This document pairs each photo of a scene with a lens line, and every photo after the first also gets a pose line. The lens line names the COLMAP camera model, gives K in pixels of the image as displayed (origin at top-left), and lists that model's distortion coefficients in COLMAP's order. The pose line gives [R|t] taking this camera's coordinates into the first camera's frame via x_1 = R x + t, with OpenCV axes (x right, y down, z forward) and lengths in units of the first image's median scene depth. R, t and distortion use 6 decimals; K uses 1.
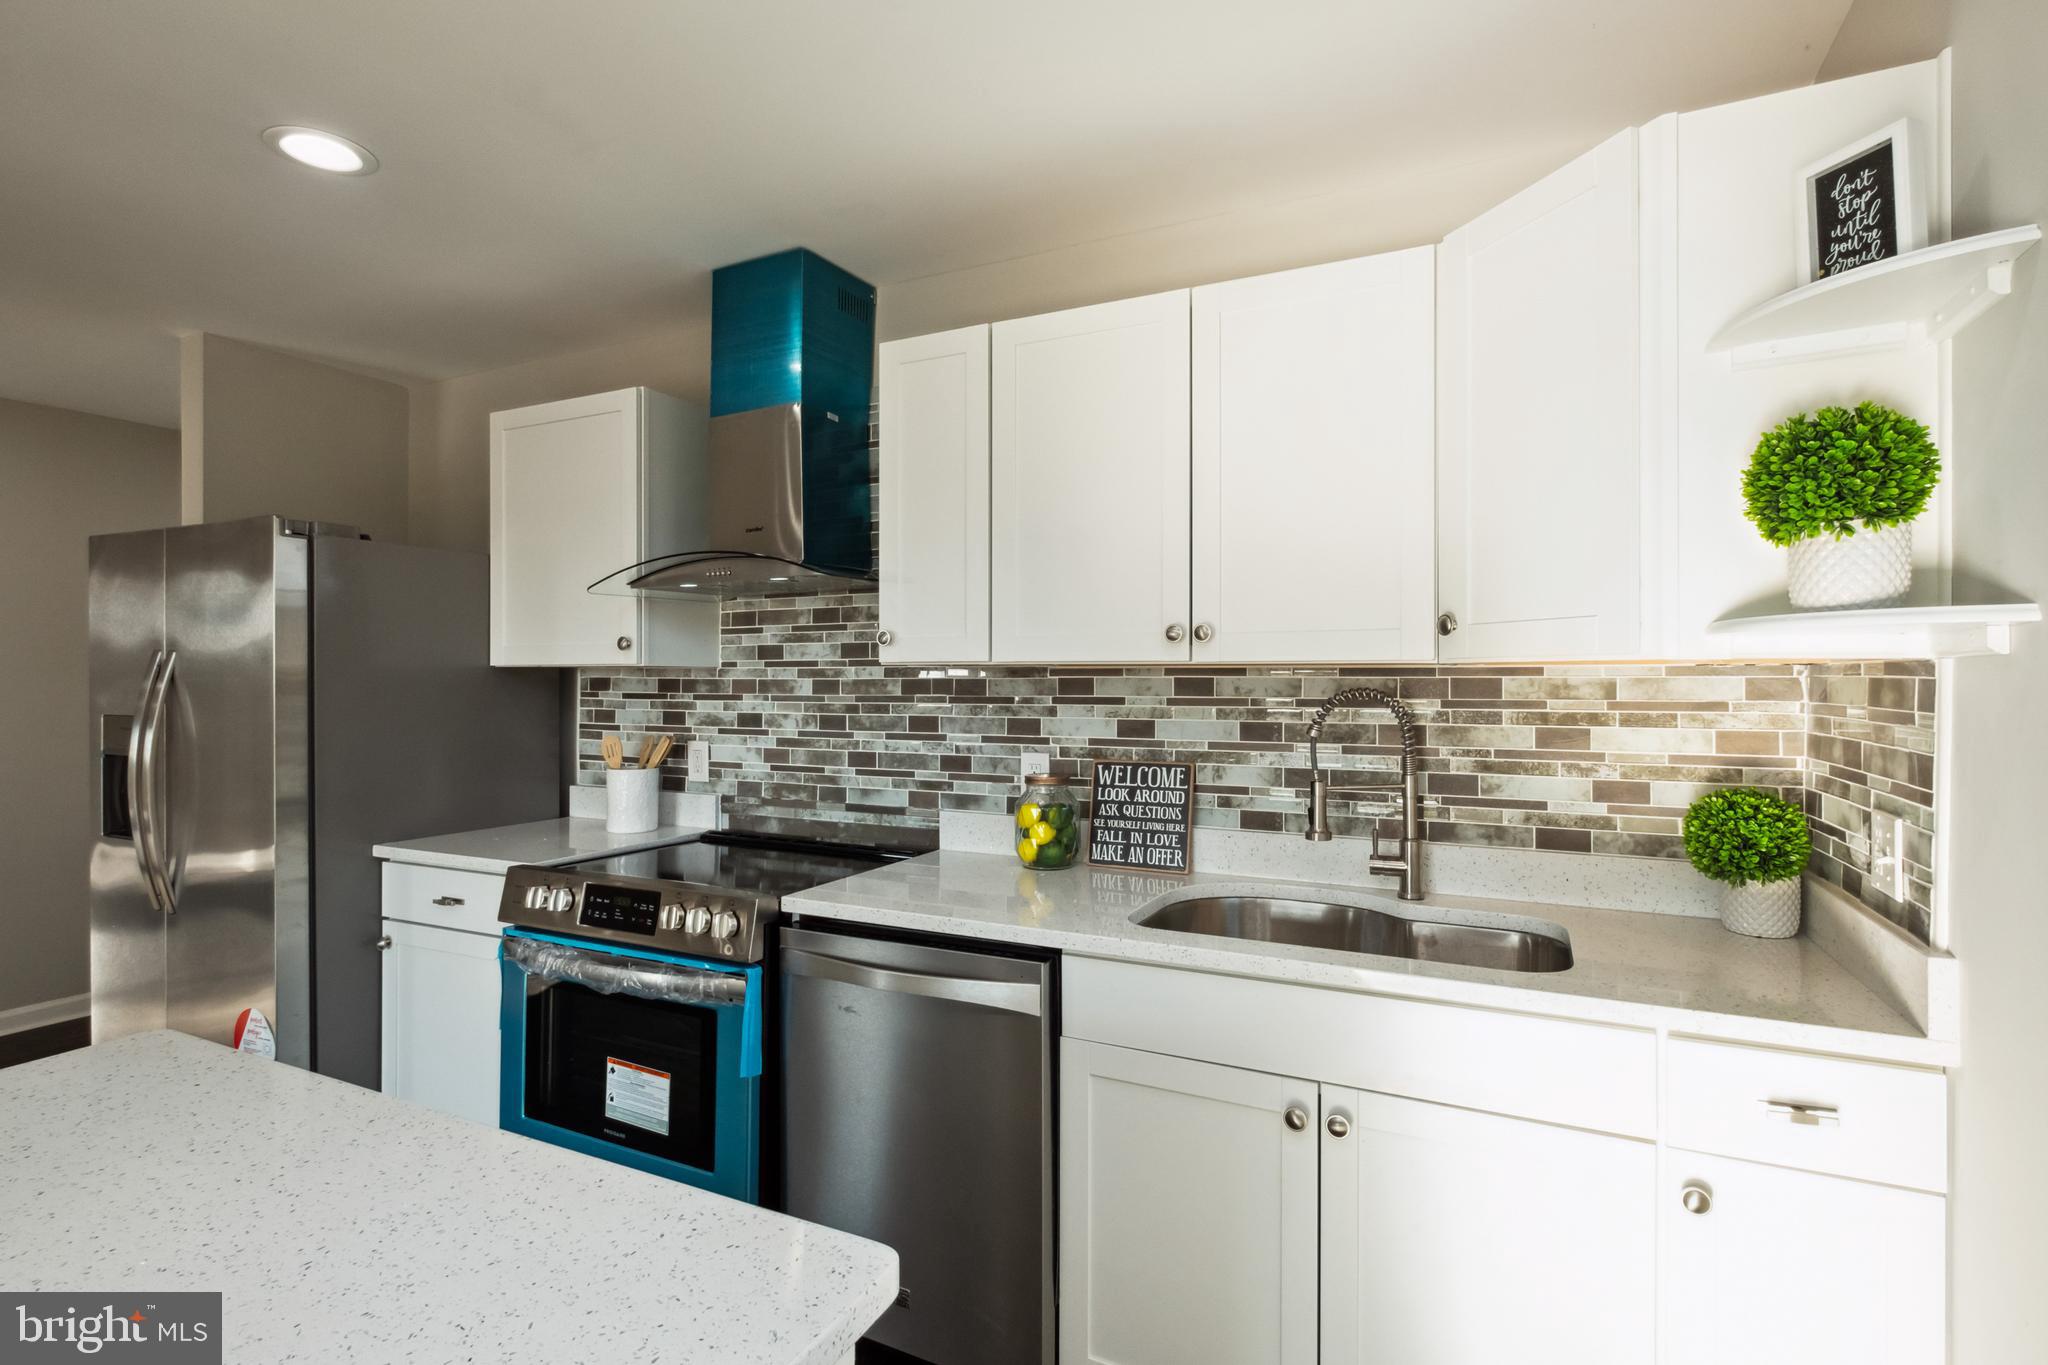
lens RADIAL K [[976.7, 0, 1024.0], [0, 976.7, 682.5], [0, 0, 1]] dist [0.000250, -0.000115]
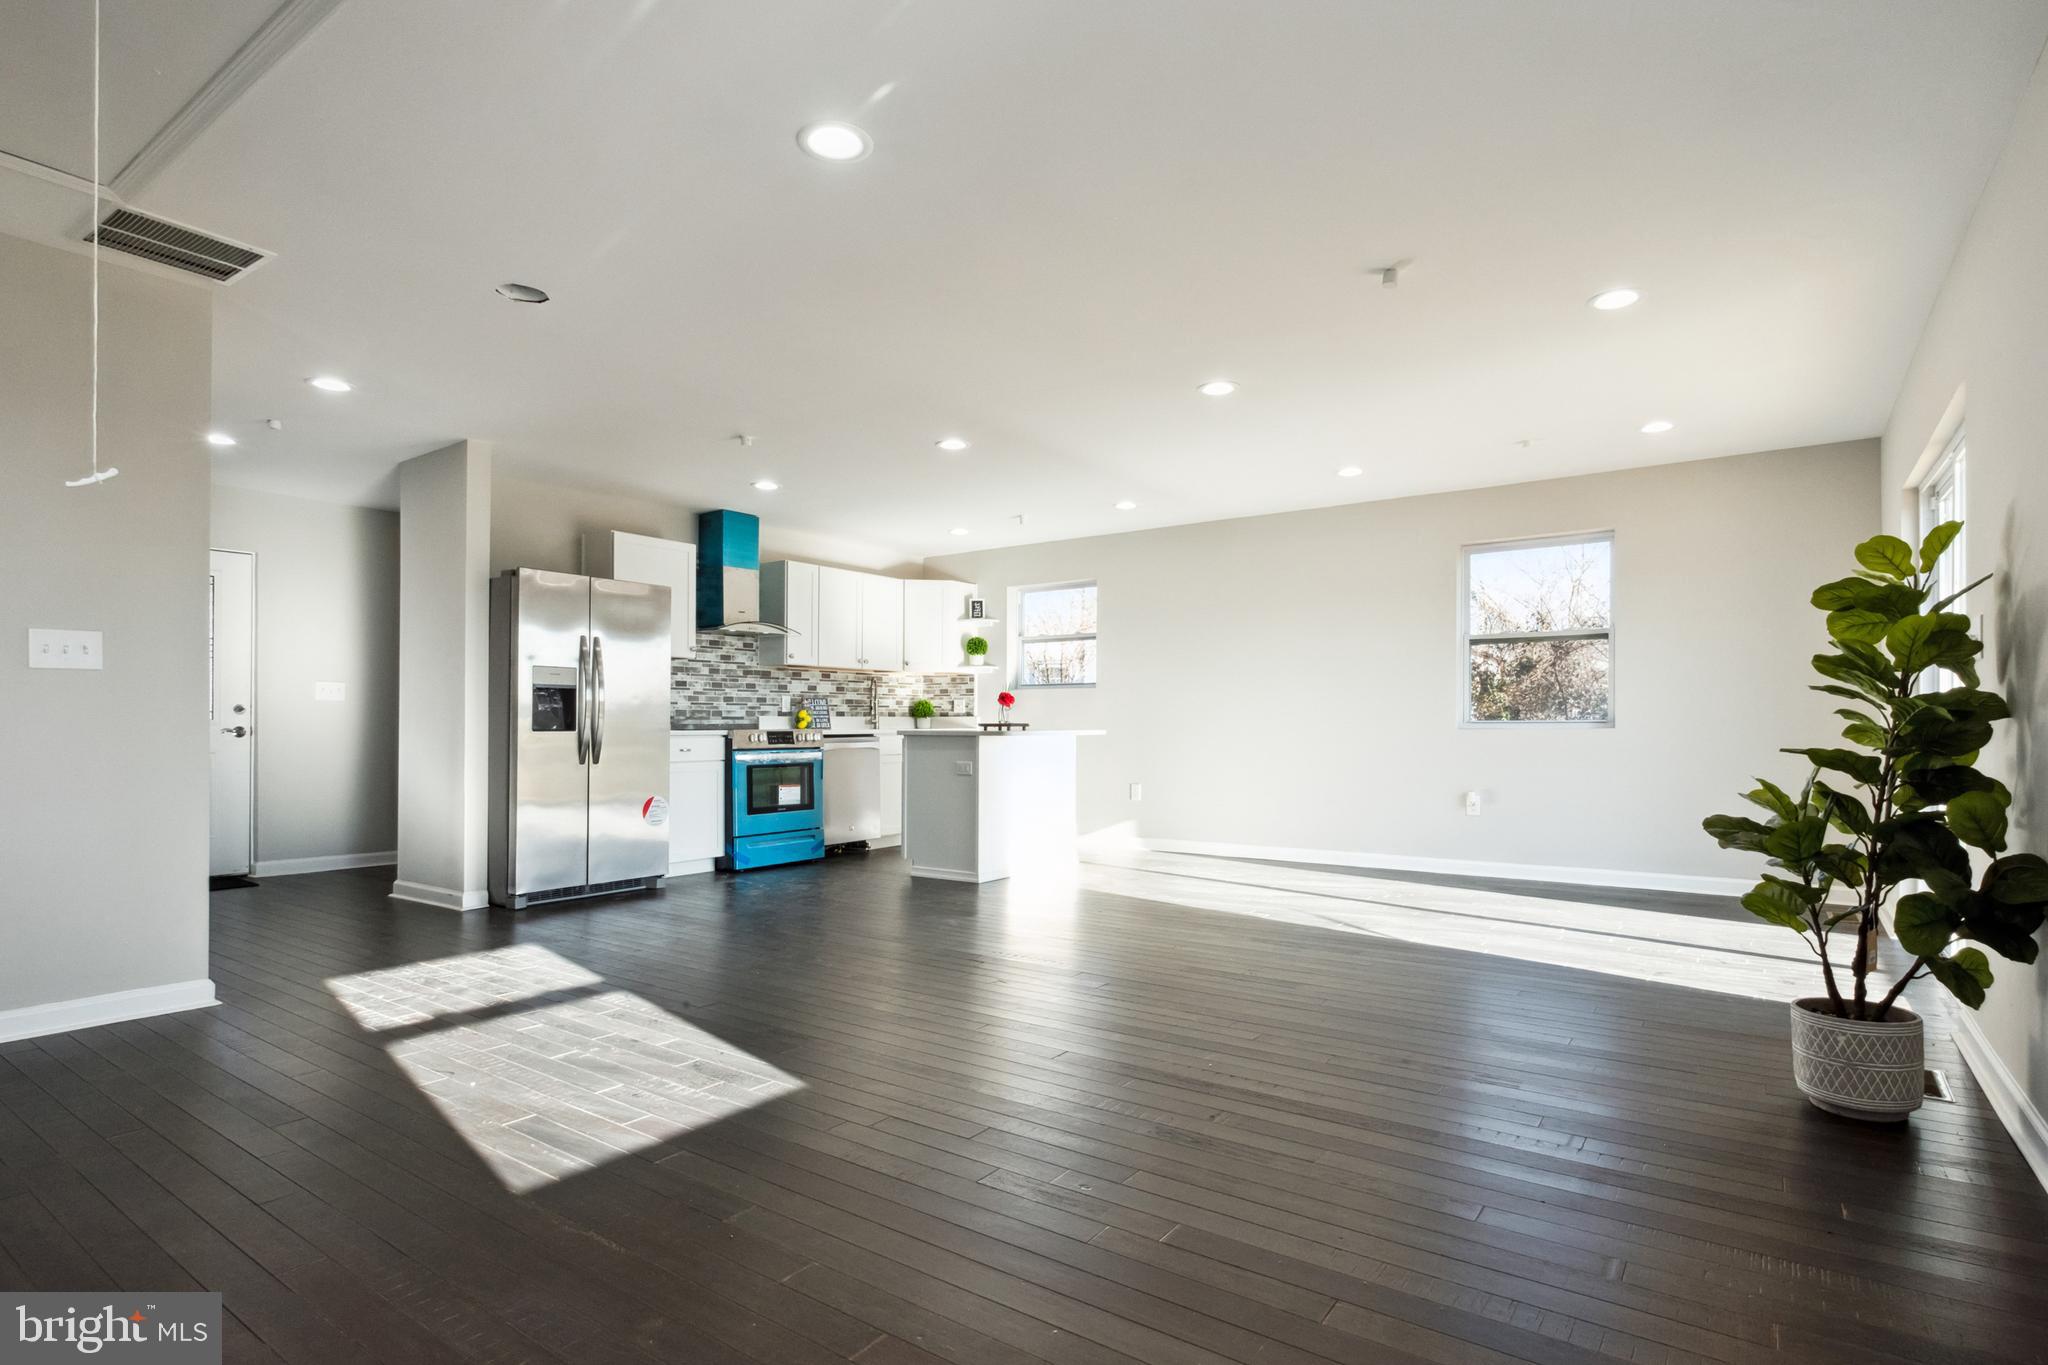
lens RADIAL K [[1017.2, 0, 1032.0], [0, 1017.2, 697.1], [0, 0, 1]] dist [0.002872, 0.000086]
pose [[0.170246, 0.024648, 0.985093, -2.934099], [0.003634, 0.999665, -0.025640, 0.157420], [-0.985395, 0.007945, 0.170099, -0.291658]]
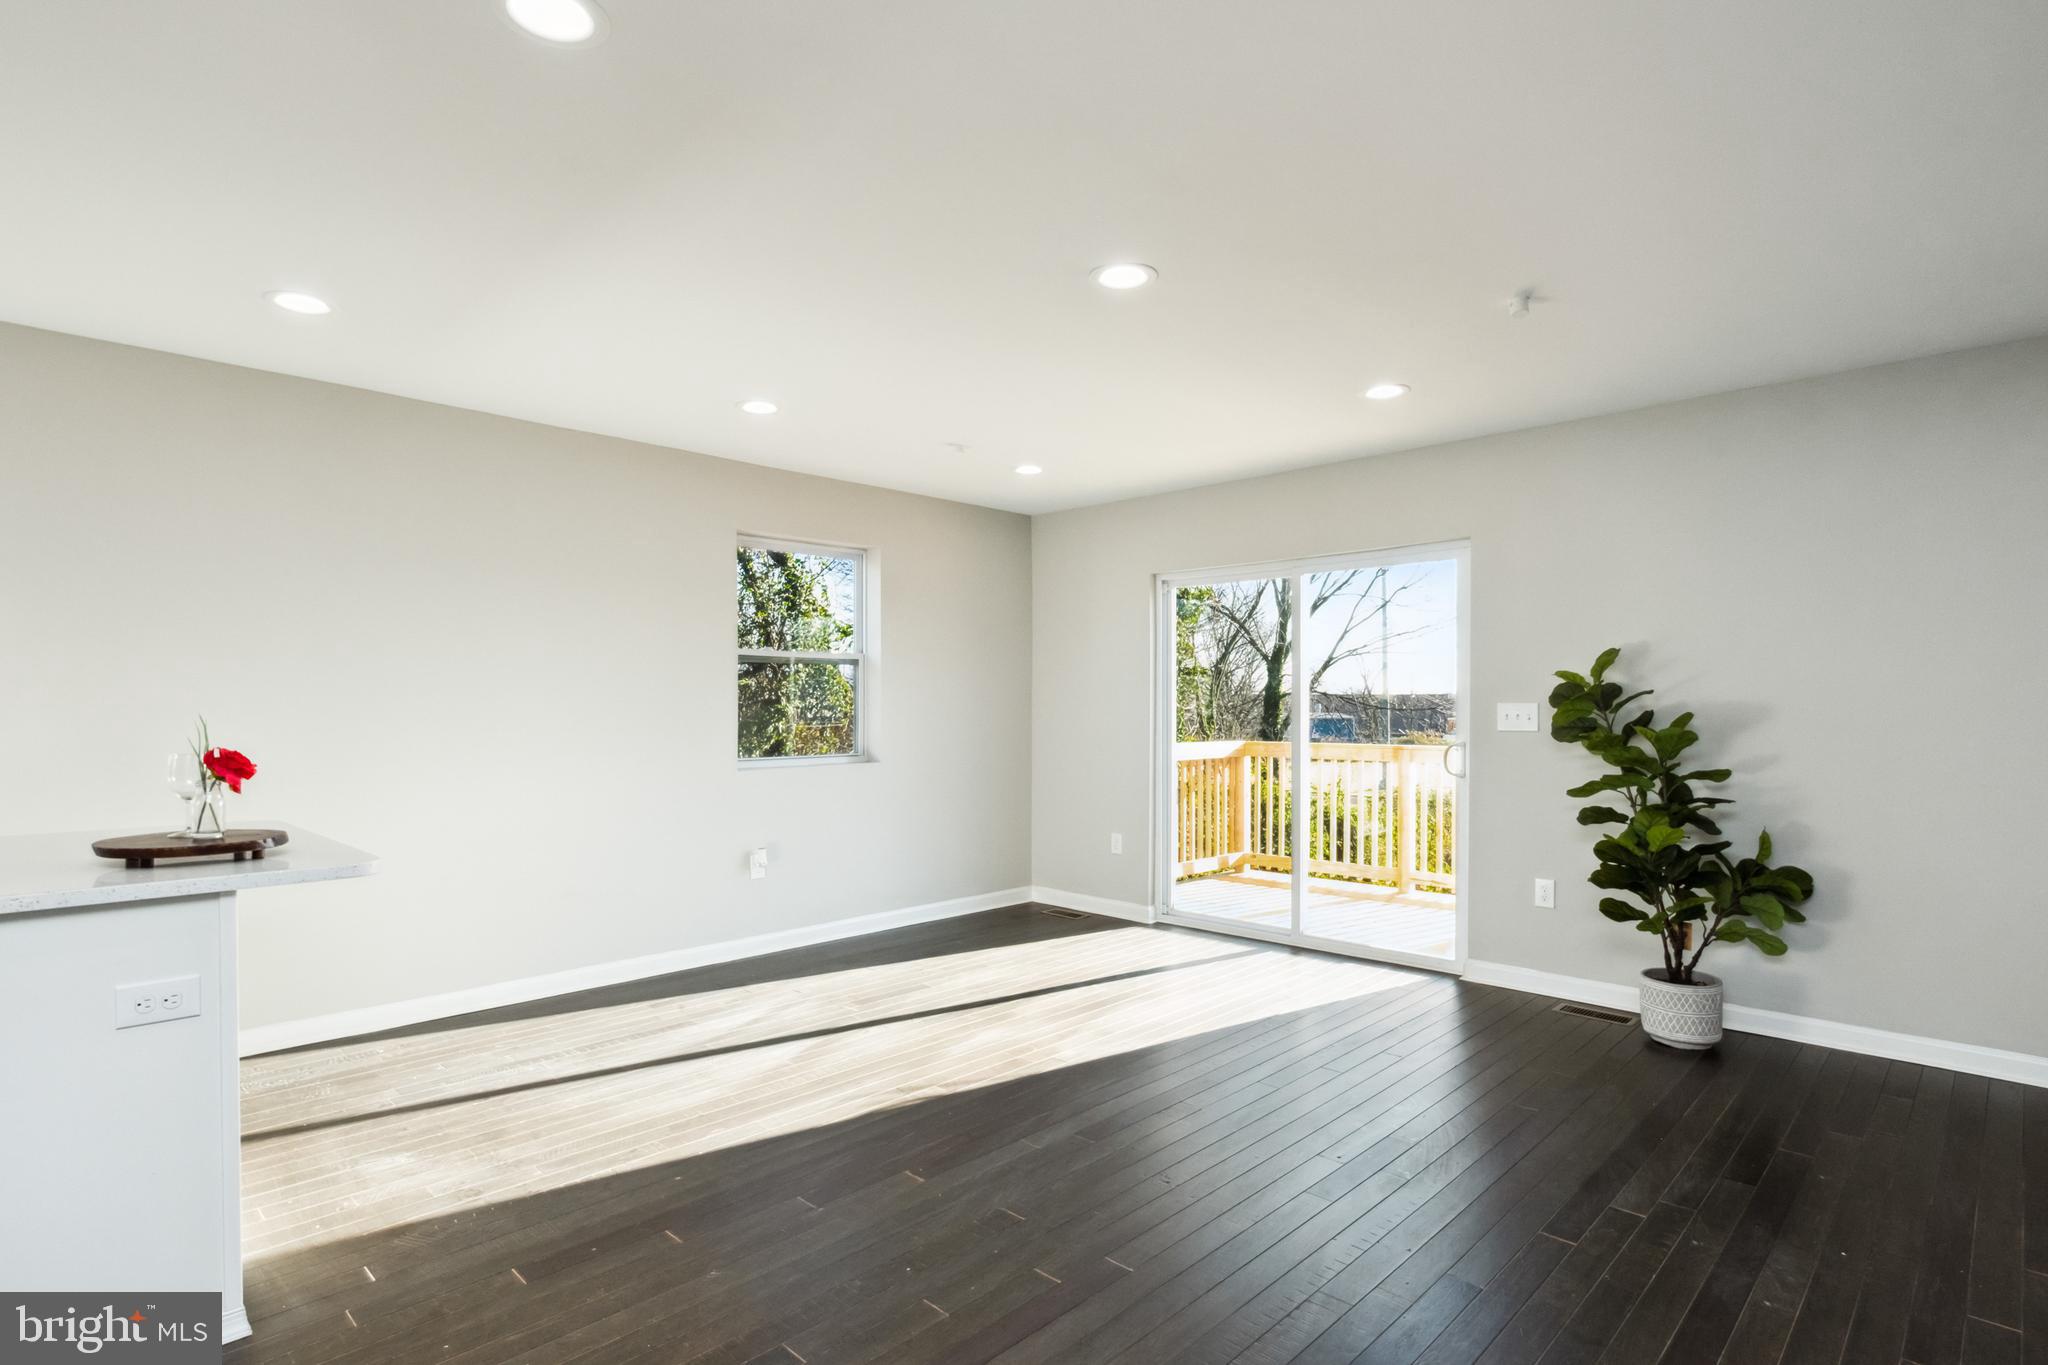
lens RADIAL K [[1040.8, 0, 1015.3], [0, 1040.8, 727.4], [0, 0, 1]] dist [-0.000235, -0.000239]
pose [[-0.949859, -0.008525, 0.312563, -1.380272], [-0.000782, 0.999690, 0.024888, 0.042597], [-0.312678, 0.023395, -0.949571, 0.833554]]
